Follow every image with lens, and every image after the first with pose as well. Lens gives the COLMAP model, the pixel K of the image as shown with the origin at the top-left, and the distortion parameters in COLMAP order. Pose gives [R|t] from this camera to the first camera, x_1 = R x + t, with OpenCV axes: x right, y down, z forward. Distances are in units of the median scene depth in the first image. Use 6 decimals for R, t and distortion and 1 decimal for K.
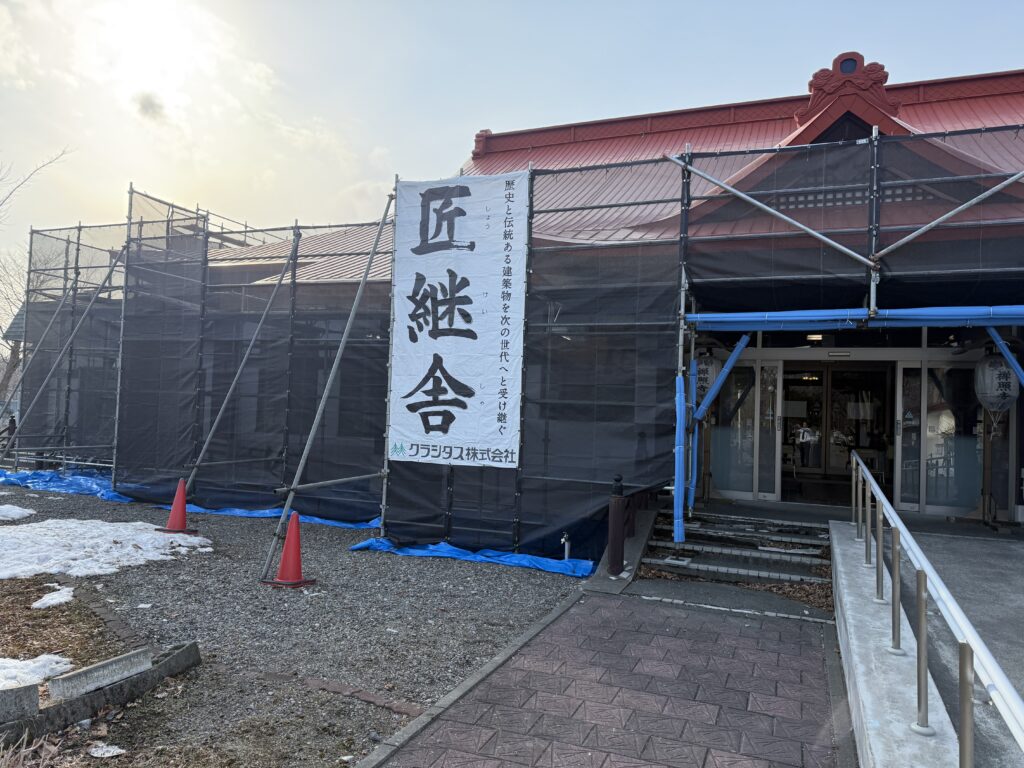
lens RADIAL K [[722.2, 0, 512.0], [0, 722.2, 384.0], [0, 0, 1]] dist [0.126348, -0.178720]
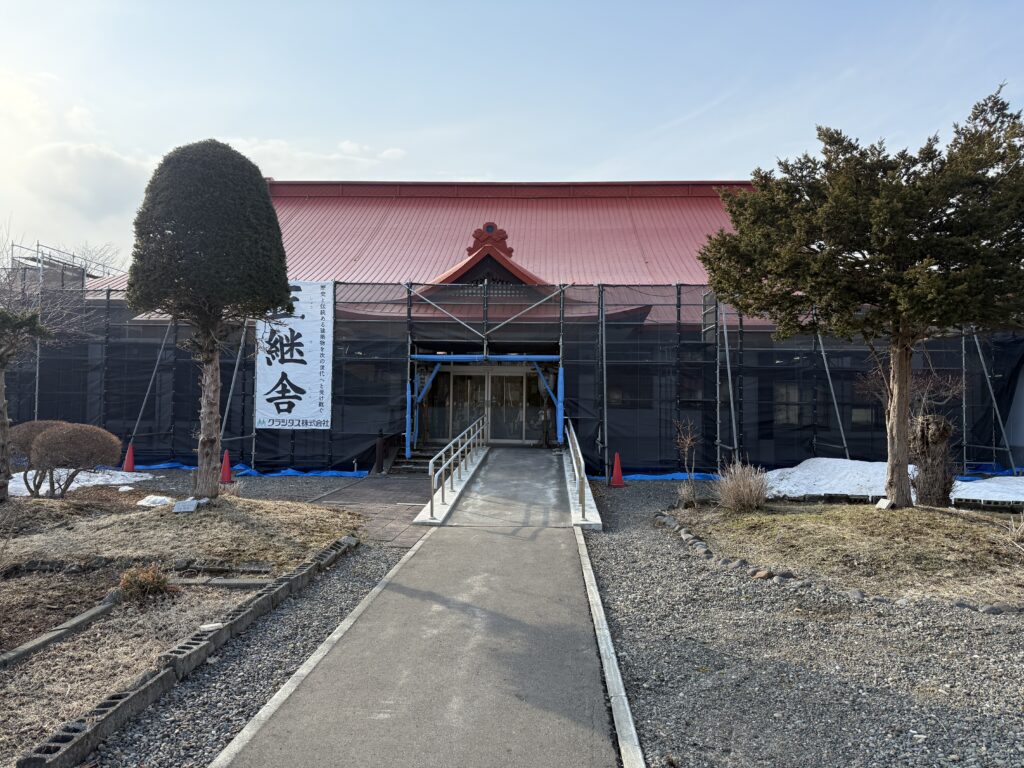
lens RADIAL K [[722.2, 0, 512.0], [0, 722.2, 384.0], [0, 0, 1]] dist [0.126348, -0.178720]
pose [[0.947353, -0.014564, 0.319860, -0.152142], [0.008198, 0.999741, 0.021240, -0.046158], [-0.320087, -0.017500, 0.947227, -1.039867]]
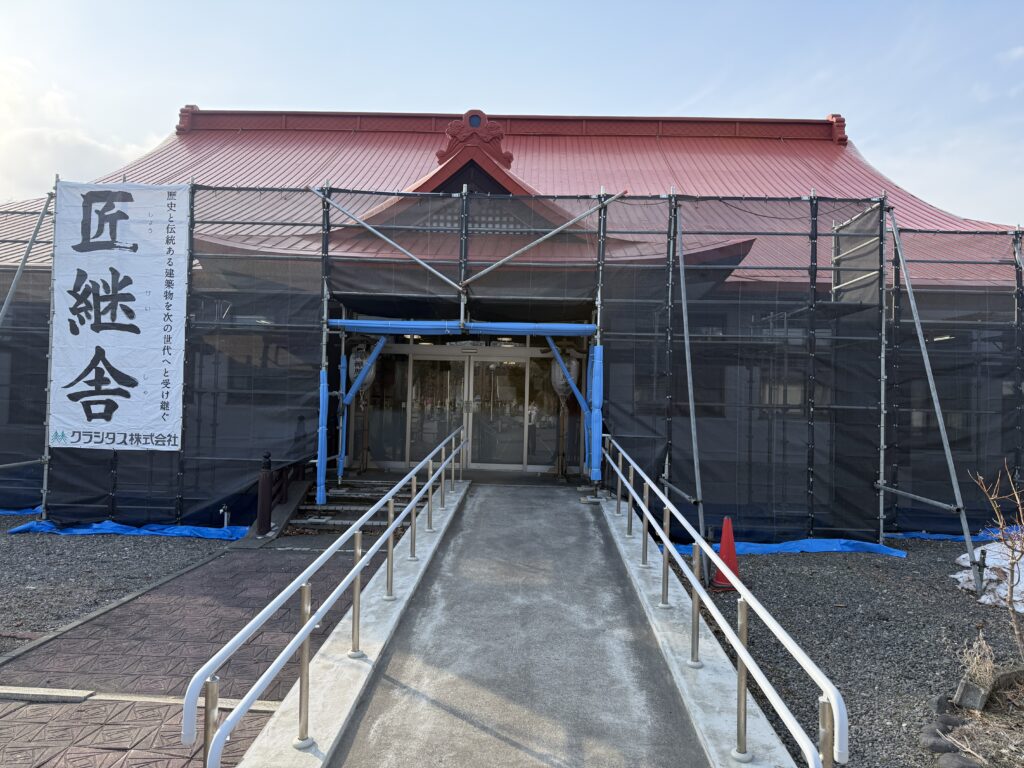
lens RADIAL K [[722.2, 0, 512.0], [0, 722.2, 384.0], [0, 0, 1]] dist [0.126348, -0.178720]
pose [[0.941716, -0.003228, 0.336393, 0.104127], [-0.006043, 0.999630, 0.026512, -0.018999], [-0.336354, -0.026999, 0.941348, -0.232583]]
